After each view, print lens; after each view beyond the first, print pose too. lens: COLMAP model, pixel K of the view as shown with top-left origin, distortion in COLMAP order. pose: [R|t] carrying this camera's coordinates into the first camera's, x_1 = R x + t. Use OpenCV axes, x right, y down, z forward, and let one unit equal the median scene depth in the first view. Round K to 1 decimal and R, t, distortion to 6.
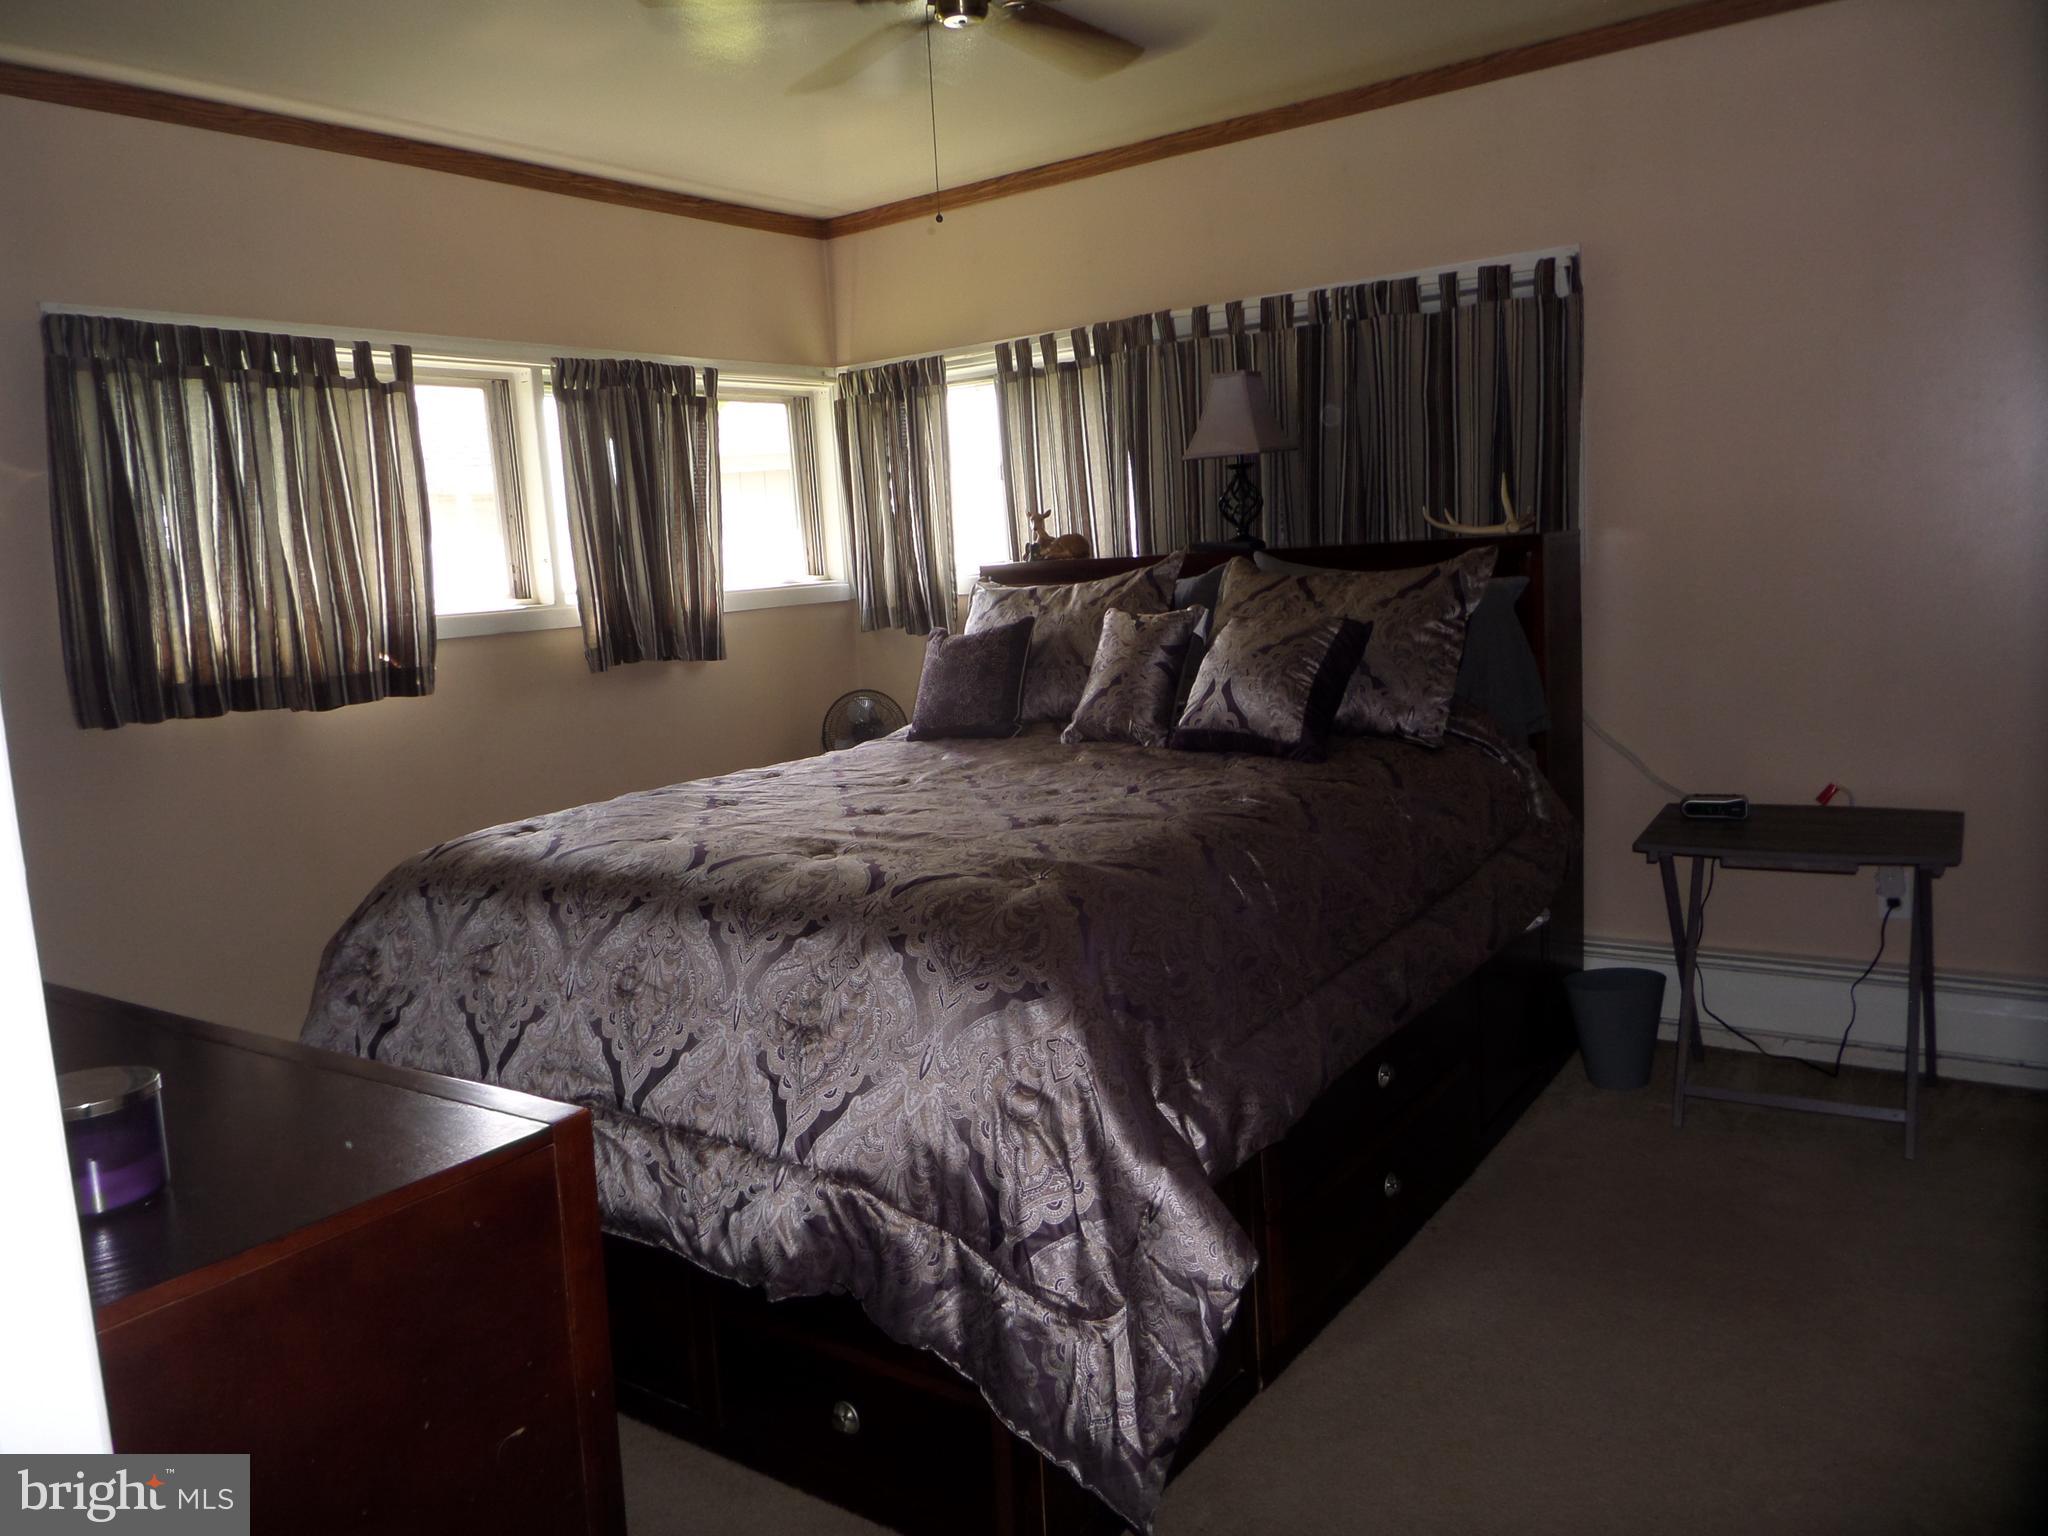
lens RADIAL K [[1489.0, 0, 1024.0], [0, 1489.0, 759.2], [0, 0, 1]] dist [-0.009468, -0.010994]
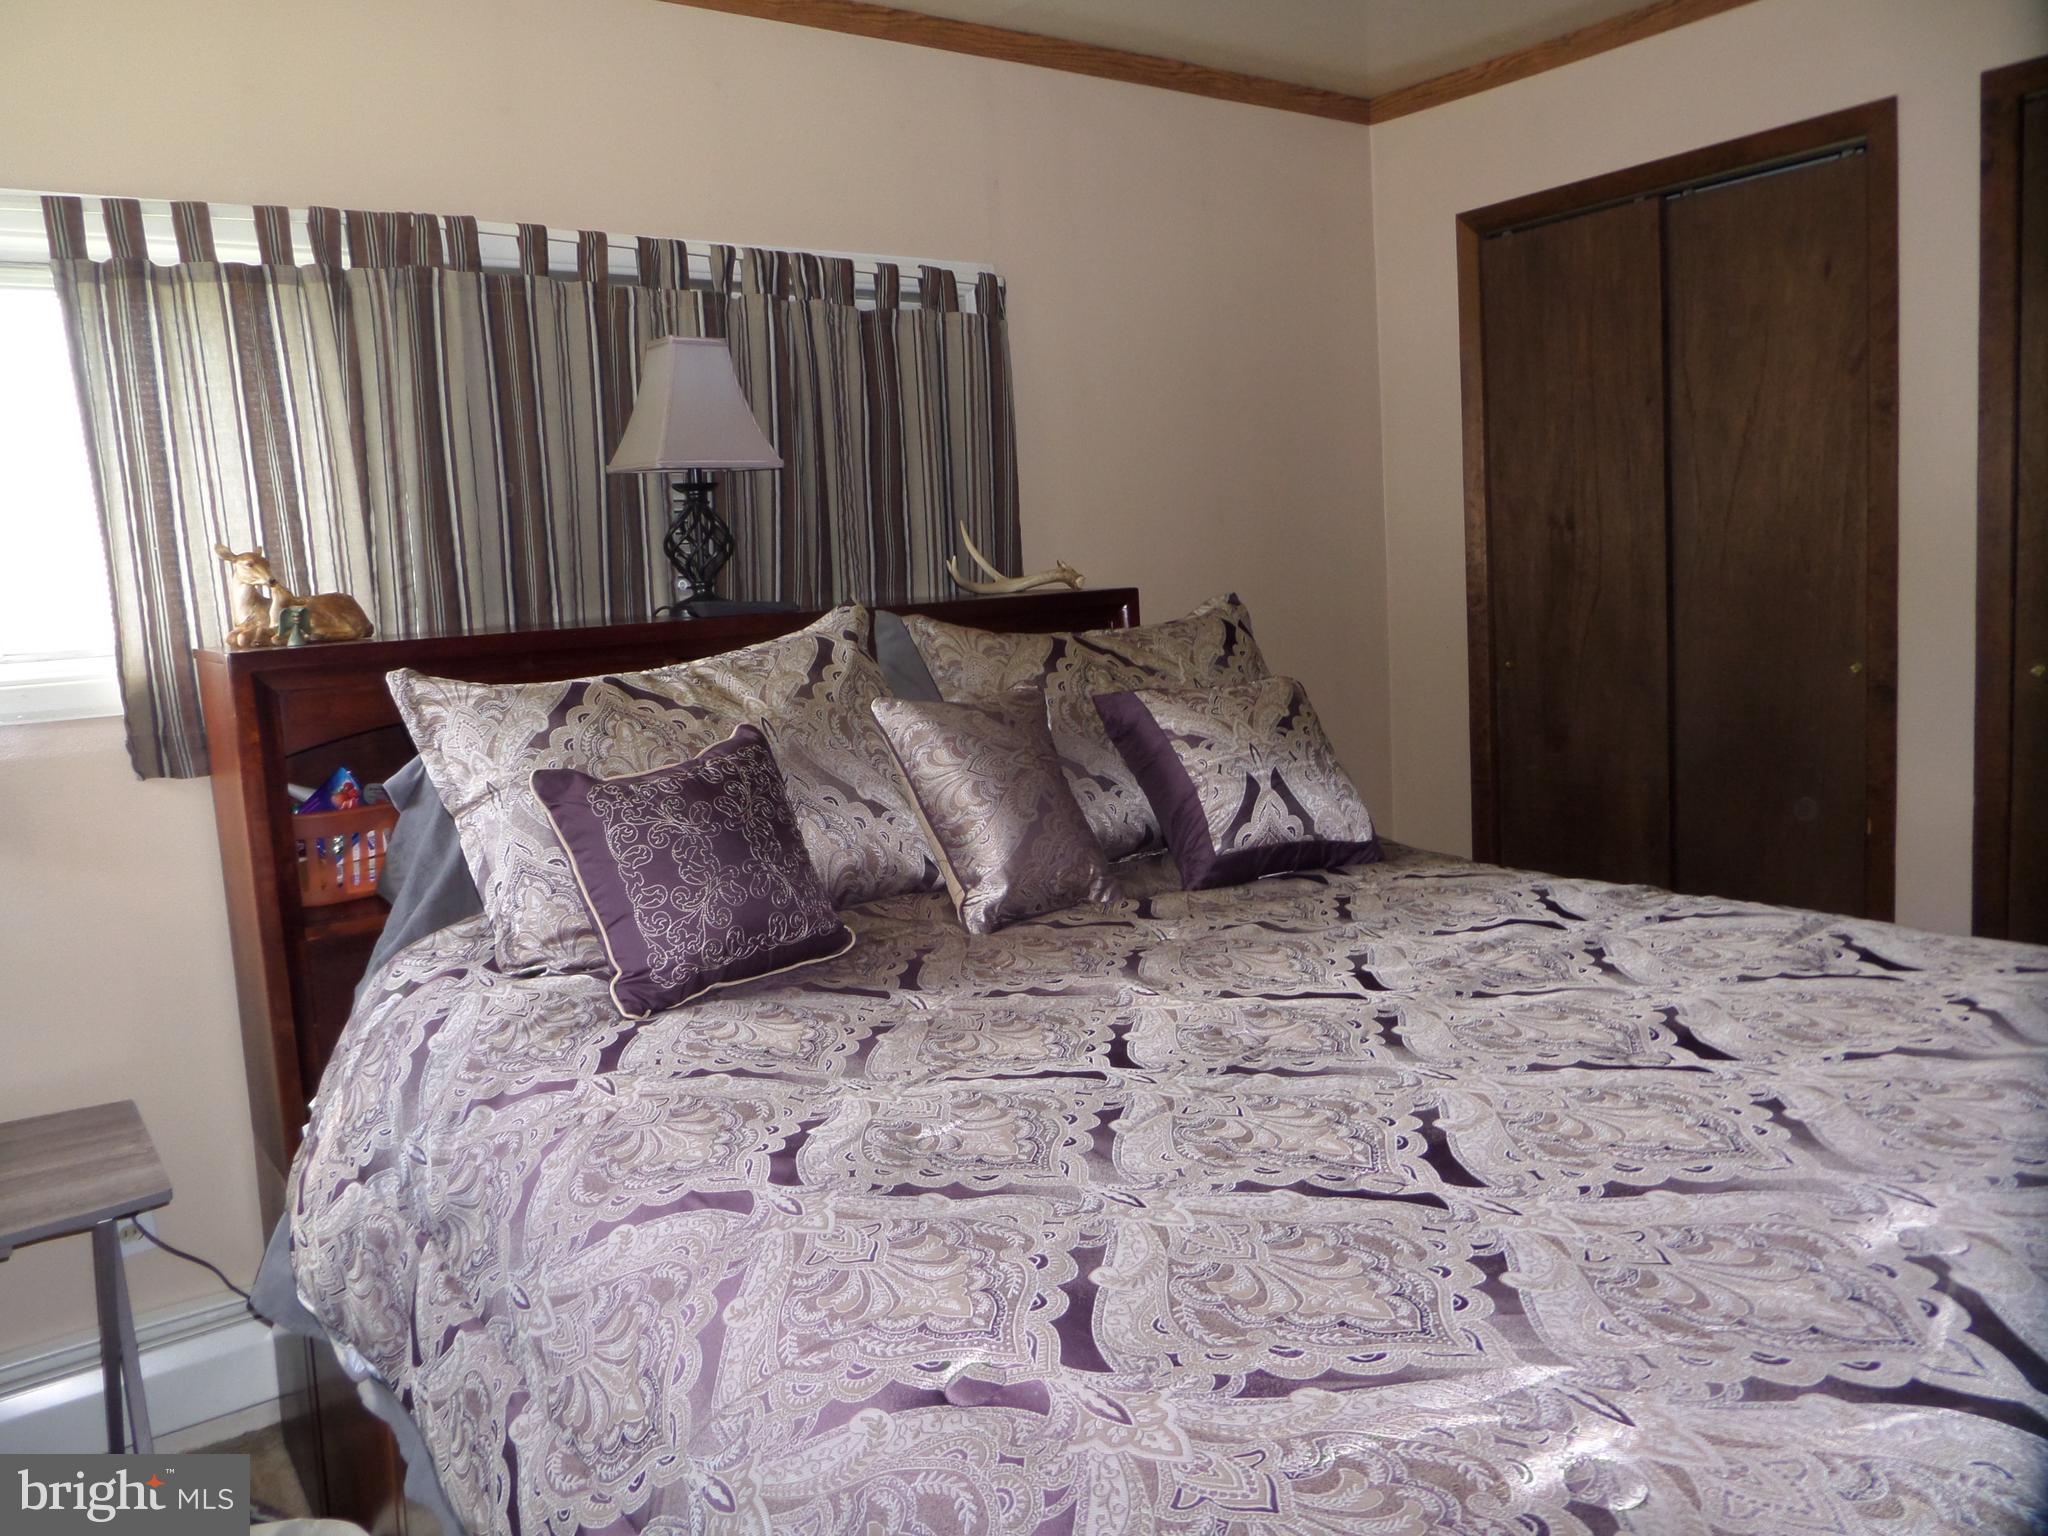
lens RADIAL K [[1489.0, 0, 1023.5], [0, 1489.0, 773.8], [0, 0, 1]] dist [-0.009468, -0.010994]
pose [[0.306436, -0.085094, 0.948080, -0.421496], [0.175520, 0.983969, 0.031584, -0.071535], [-0.935569, 0.156729, 0.316459, 0.676704]]
